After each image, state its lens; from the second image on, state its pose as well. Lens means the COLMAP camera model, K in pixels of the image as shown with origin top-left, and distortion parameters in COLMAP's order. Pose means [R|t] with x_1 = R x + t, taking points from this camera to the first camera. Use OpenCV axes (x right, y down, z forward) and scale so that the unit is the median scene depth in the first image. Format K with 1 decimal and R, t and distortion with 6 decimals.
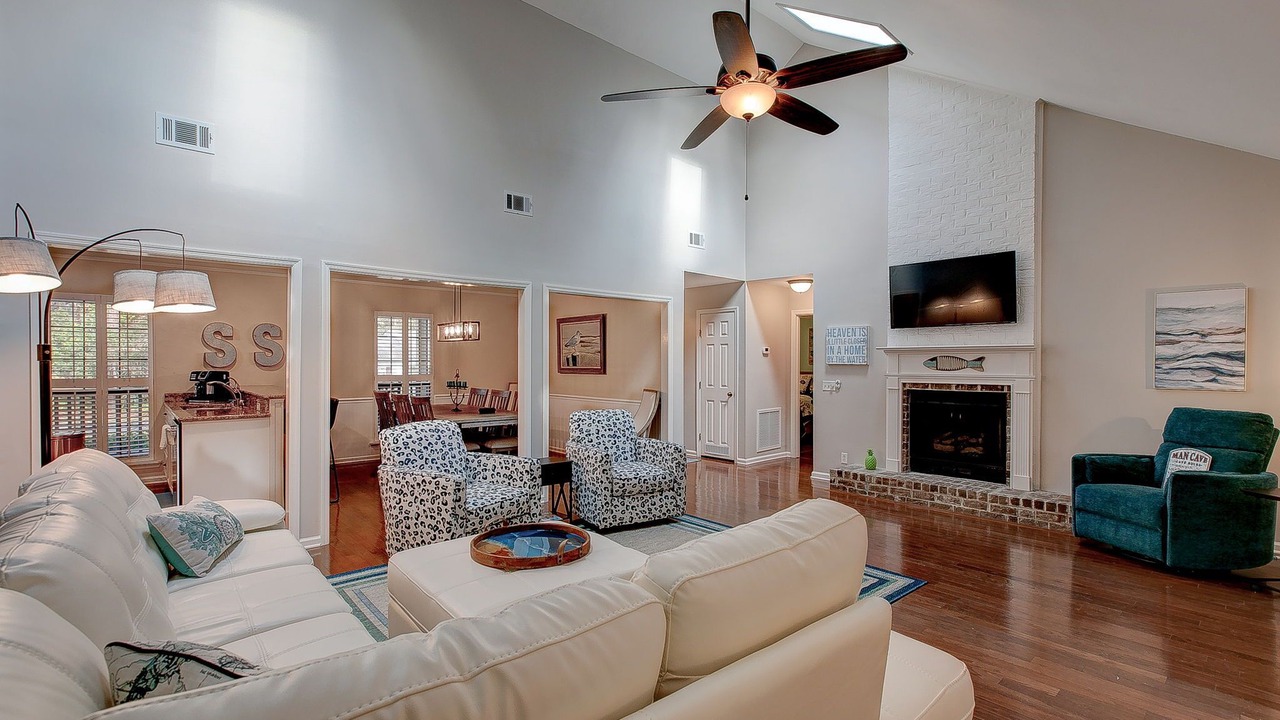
lens RADIAL K [[578.9, 0, 643.8], [0, 578.9, 366.6], [0, 0, 1]] dist [0.001491, 0.001702]
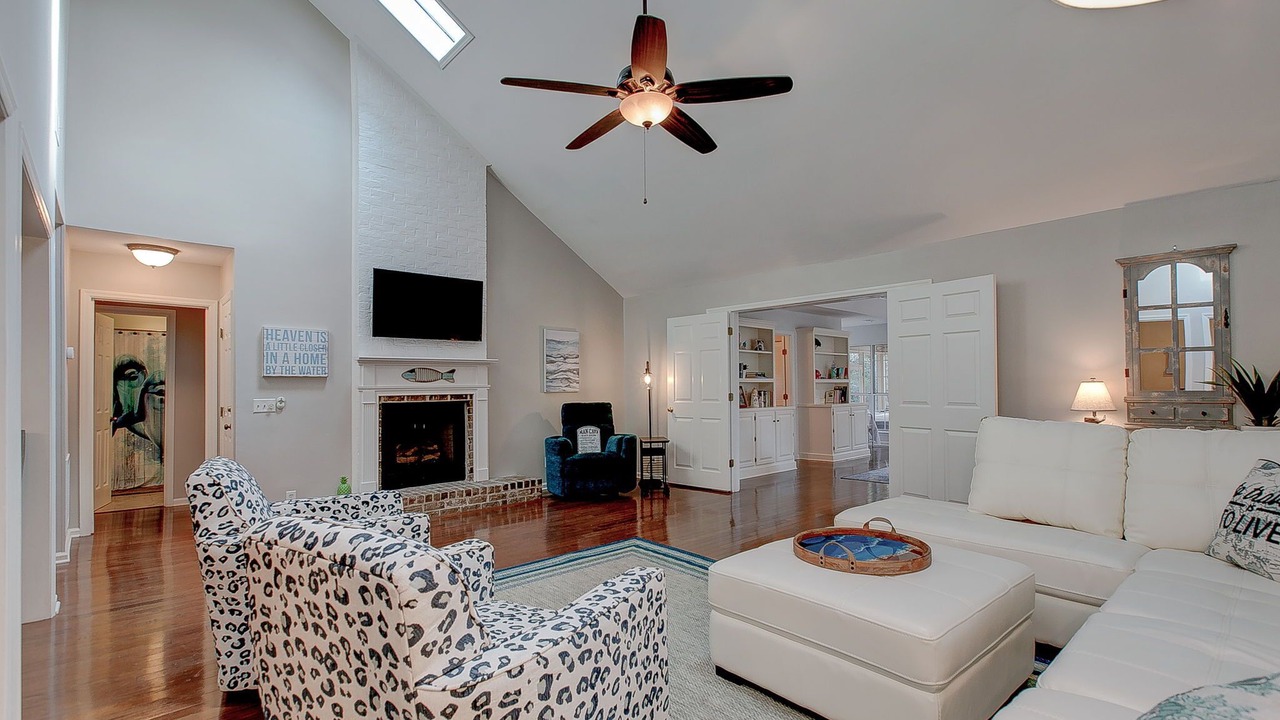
lens RADIAL K [[587.0, 0, 639.8], [0, 587.0, 369.8], [0, 0, 1]] dist [0.016957, -0.000308]
pose [[-0.011997, 0.024922, 0.999617, -0.550637], [0.018589, 0.999522, -0.024697, 0.018492], [-0.999755, 0.018285, -0.012455, 0.655714]]
